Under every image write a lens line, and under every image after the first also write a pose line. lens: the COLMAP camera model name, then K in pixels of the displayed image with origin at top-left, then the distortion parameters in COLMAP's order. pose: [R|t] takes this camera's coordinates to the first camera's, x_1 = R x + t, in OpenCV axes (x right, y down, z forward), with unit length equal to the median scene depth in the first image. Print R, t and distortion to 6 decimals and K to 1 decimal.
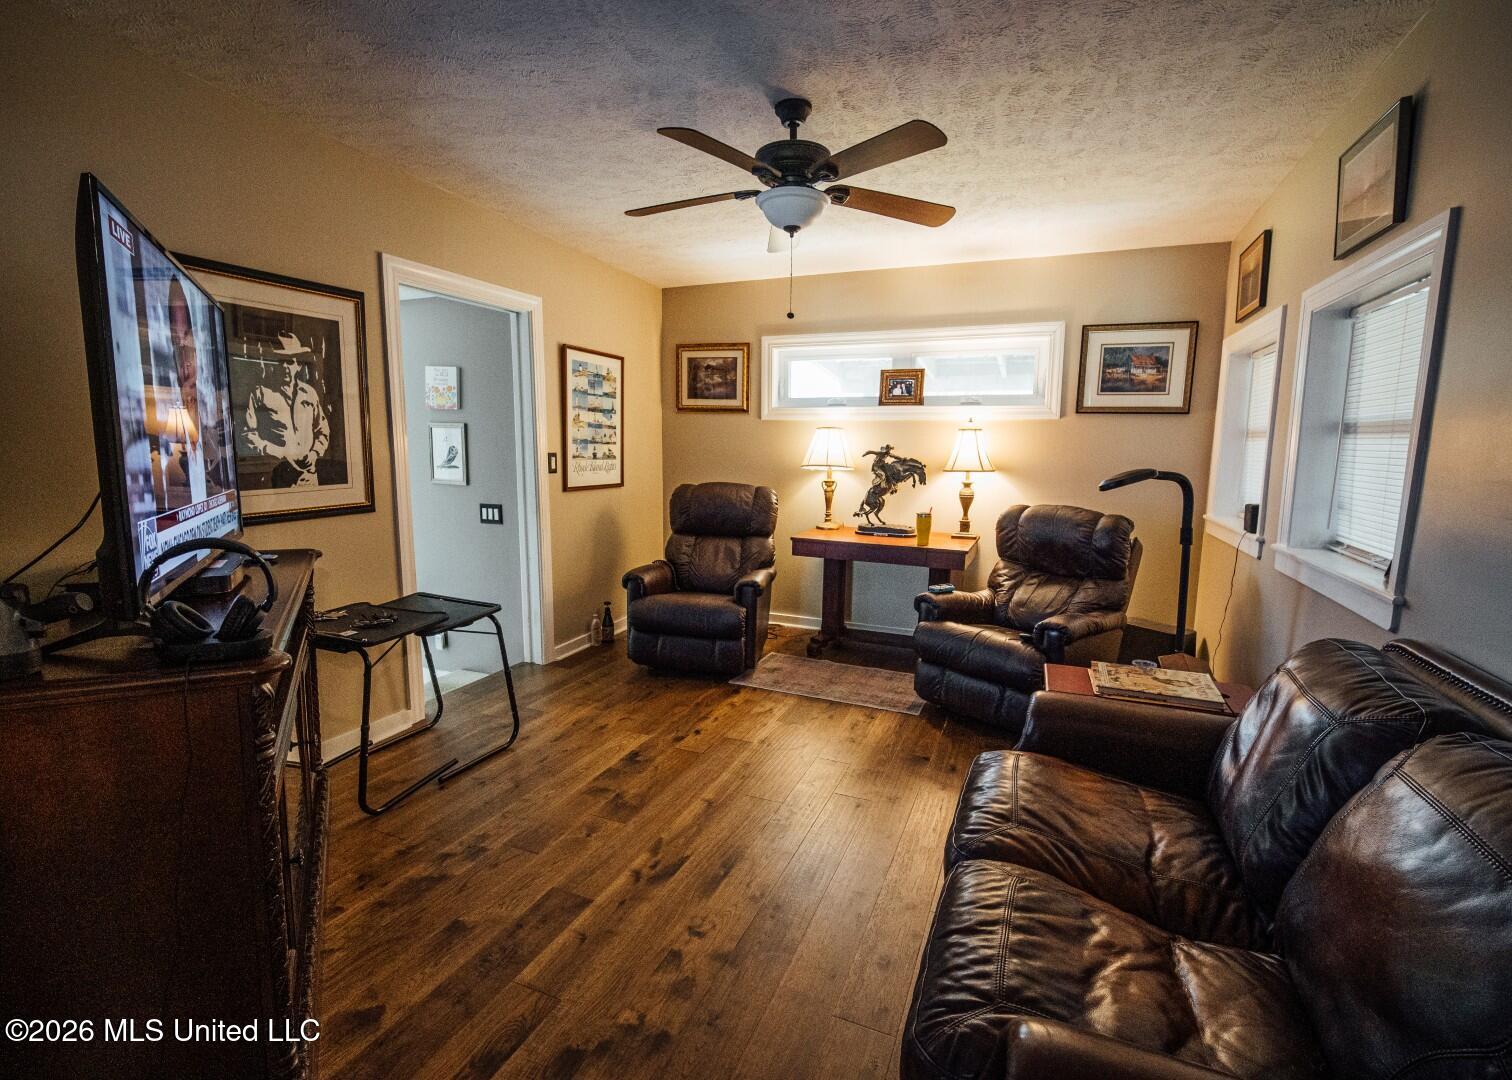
lens RADIAL K [[706.6, 0, 754.4], [0, 706.6, 538.7], [0, 0, 1]] dist [-0.000257, -0.000234]
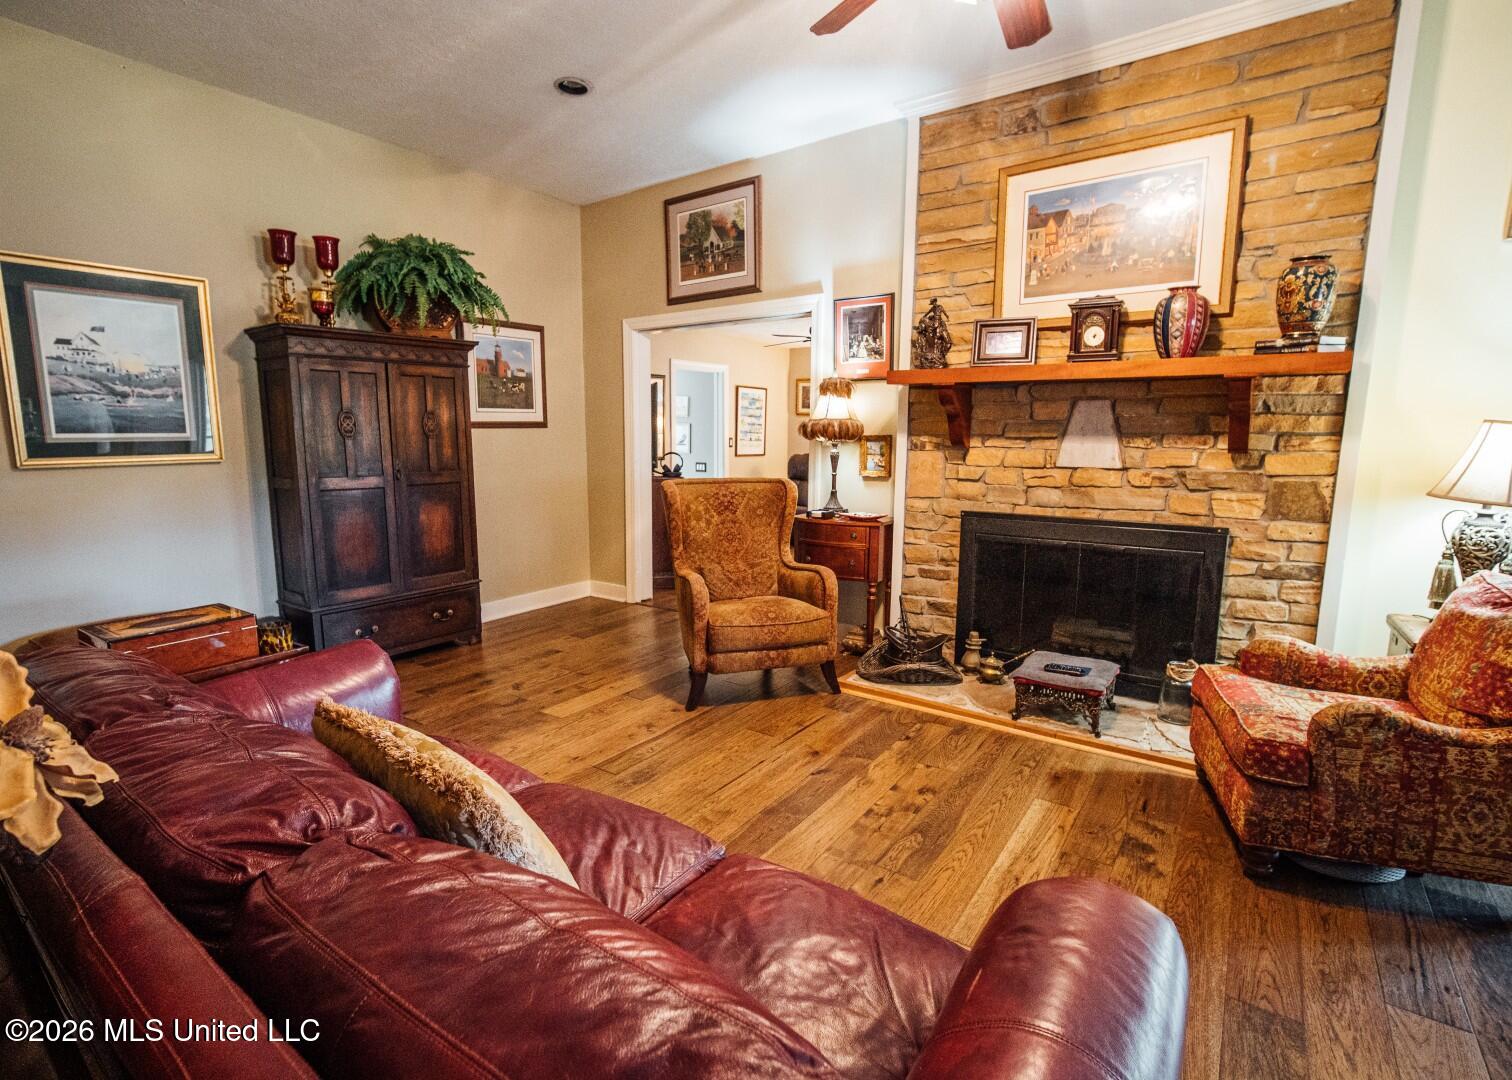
lens RADIAL K [[706.6, 0, 751.0], [0, 706.6, 533.1], [0, 0, 1]] dist [-0.000257, -0.000234]
pose [[0.973724, 0.031466, -0.225547, 0.241646], [-0.029100, 0.999481, 0.013804, 0.123858], [0.225864, -0.006878, 0.974135, -0.980125]]
